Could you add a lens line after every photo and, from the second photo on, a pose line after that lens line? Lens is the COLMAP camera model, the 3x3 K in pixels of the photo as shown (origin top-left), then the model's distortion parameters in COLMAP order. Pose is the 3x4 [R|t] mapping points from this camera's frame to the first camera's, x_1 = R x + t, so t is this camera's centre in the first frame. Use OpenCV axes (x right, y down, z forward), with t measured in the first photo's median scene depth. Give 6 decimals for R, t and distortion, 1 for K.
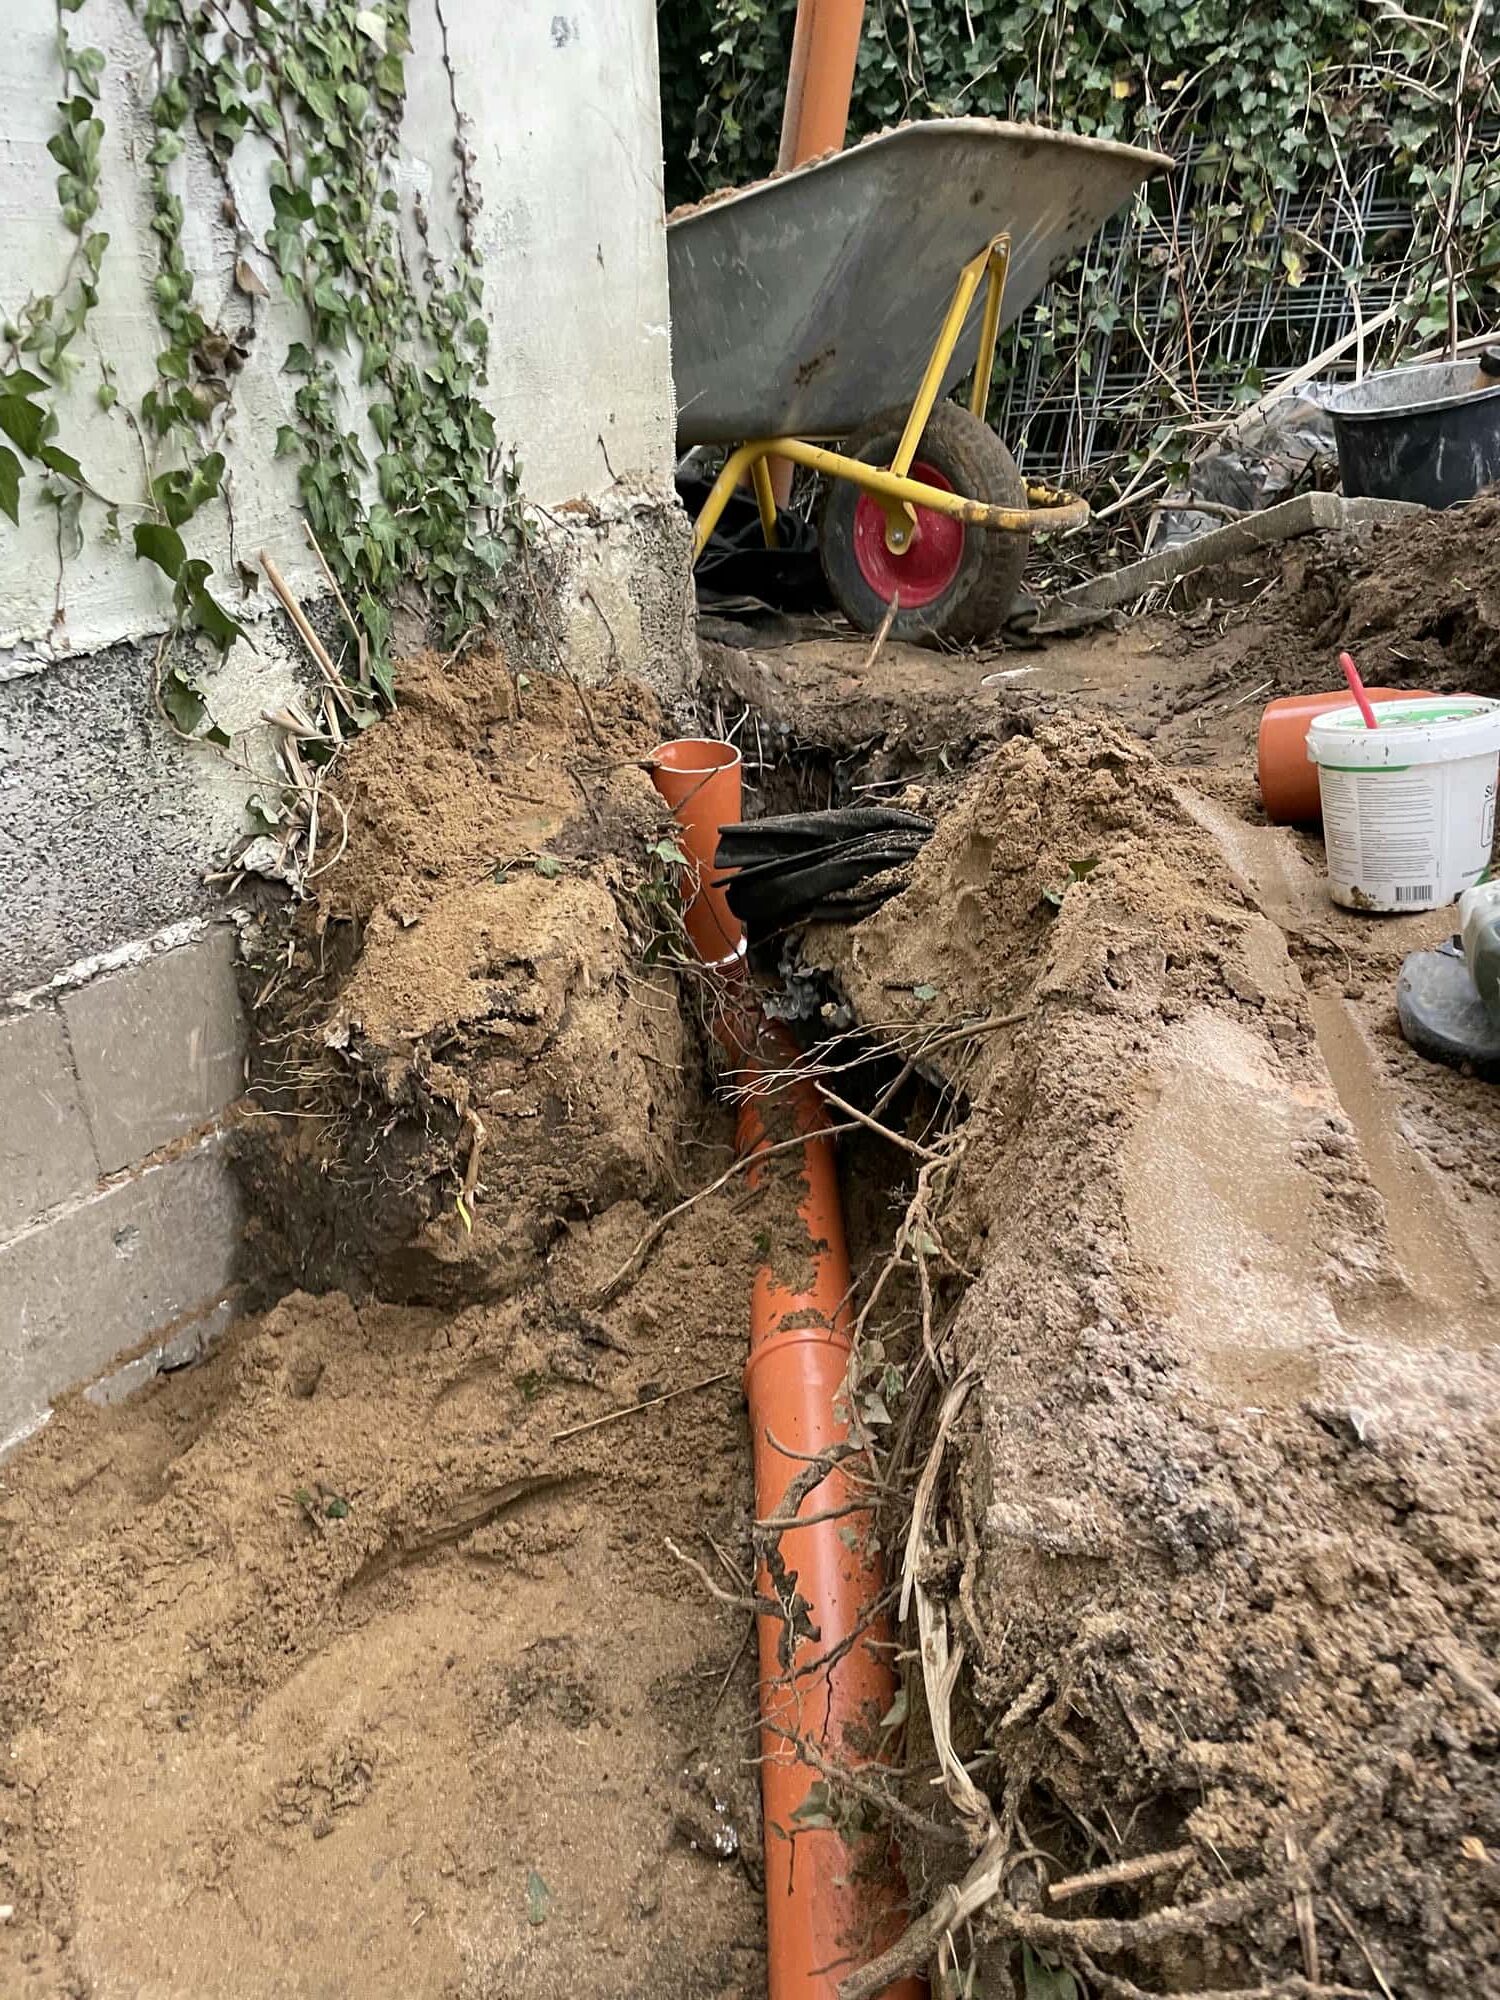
lens RADIAL K [[1522.1, 0, 755.3], [0, 1522.1, 1018.9], [0, 0, 1]] dist [0.086845, -0.116971]
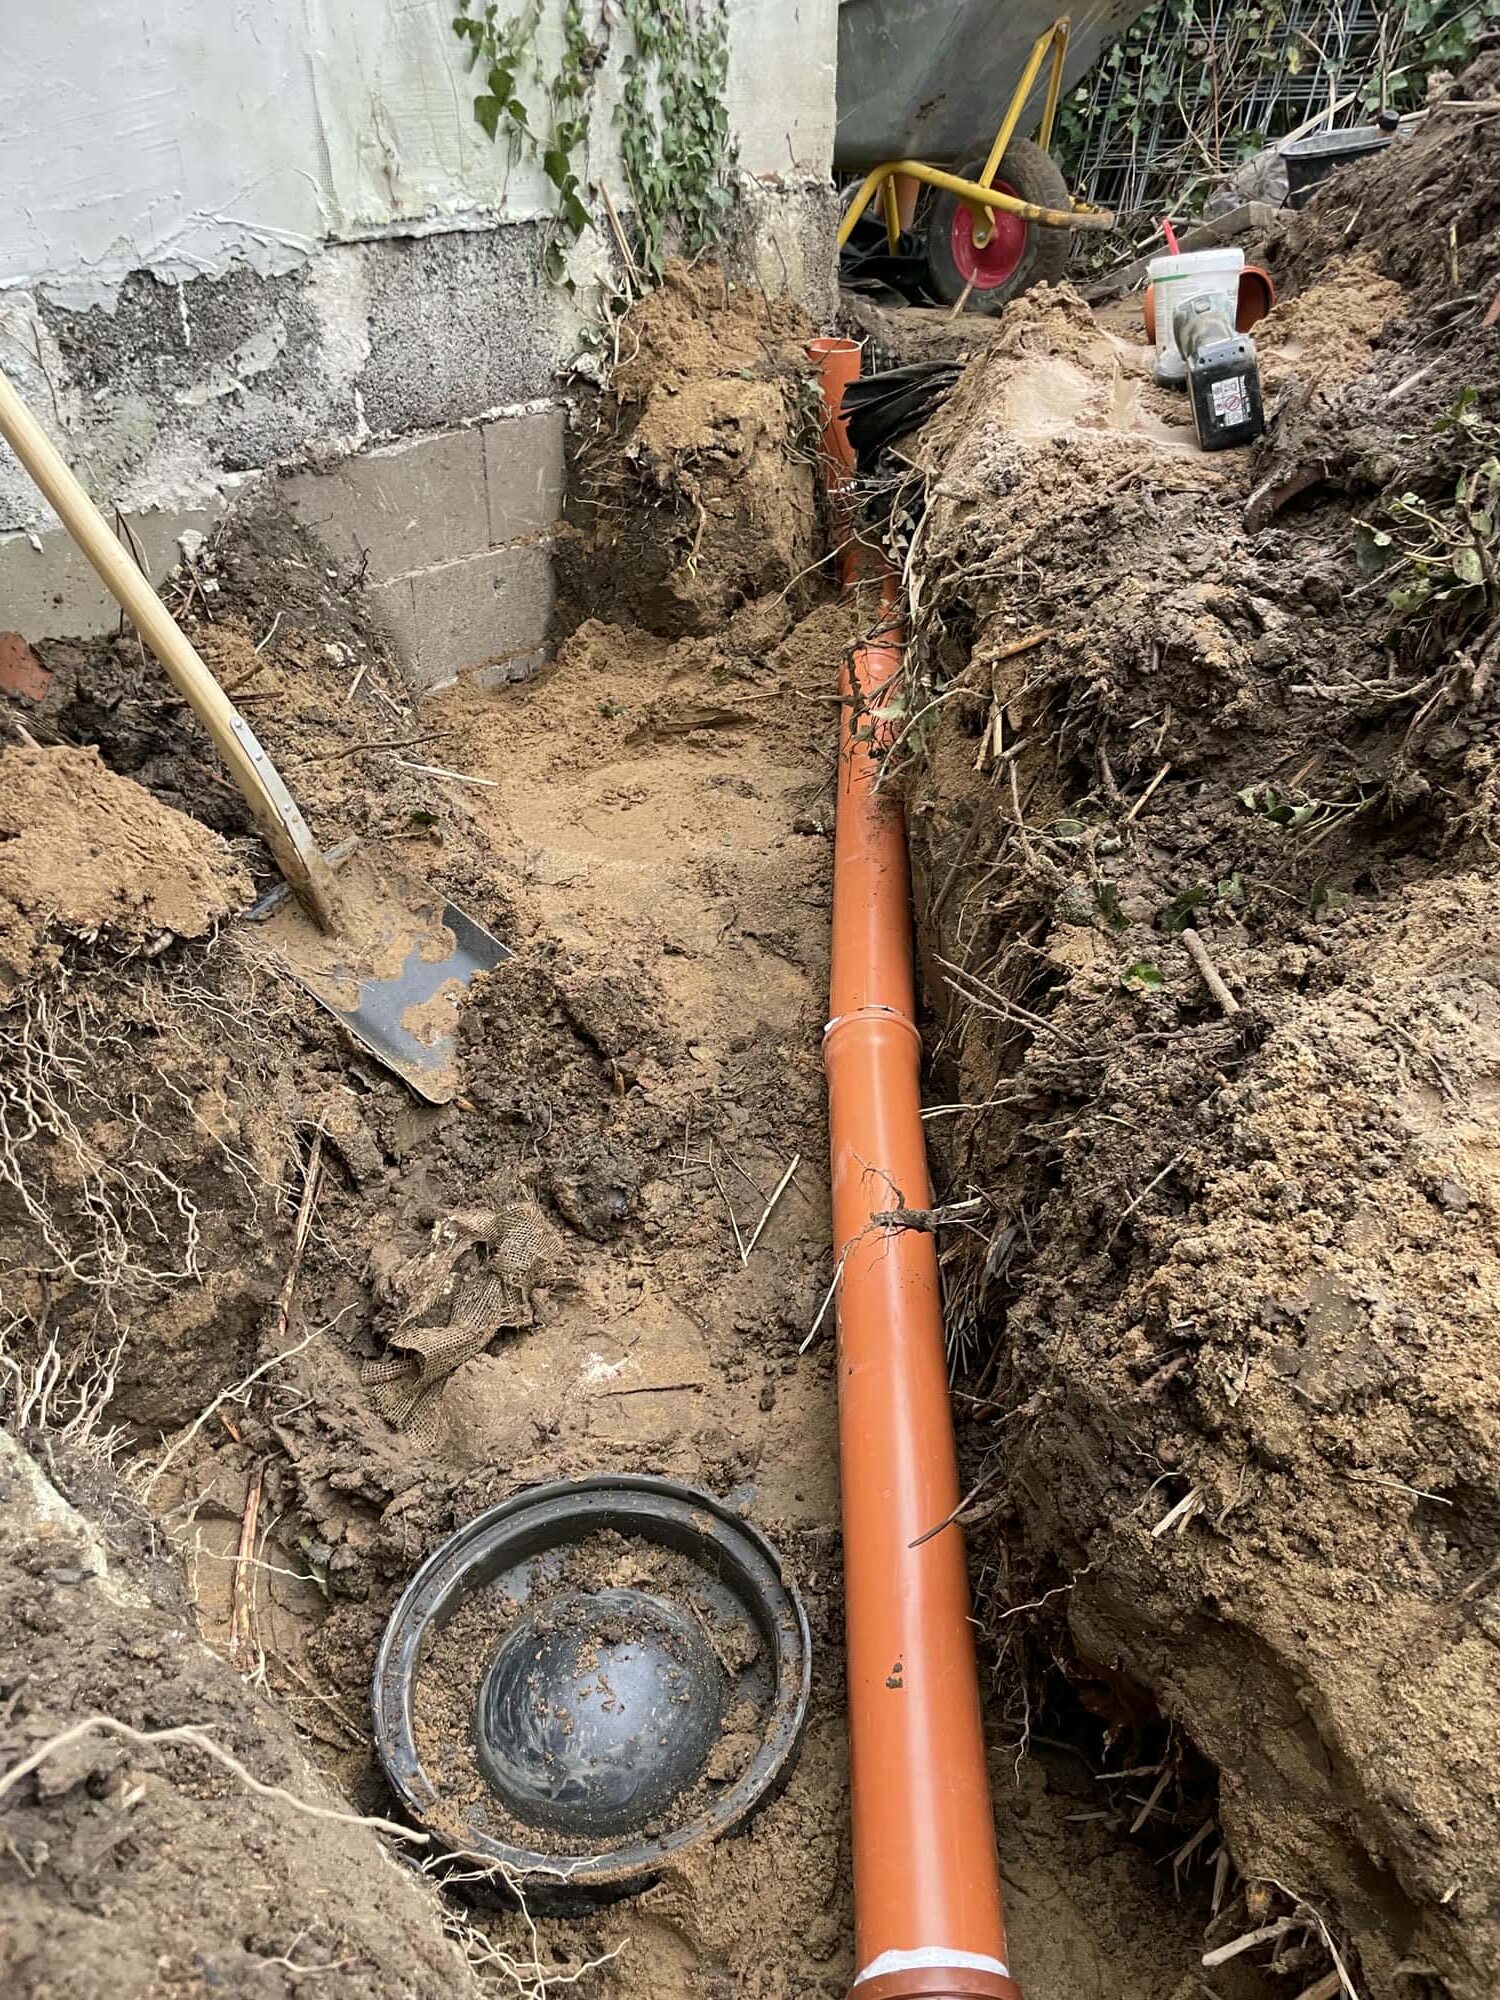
lens RADIAL K [[1522.1, 0, 766.5], [0, 1522.1, 1017.8], [0, 0, 1]] dist [0.086845, -0.116971]
pose [[0.996301, 0.069180, -0.050975, 0.026241], [-0.064300, 0.993695, 0.091847, 0.456636], [0.057007, -0.088229, 0.994468, -0.800212]]
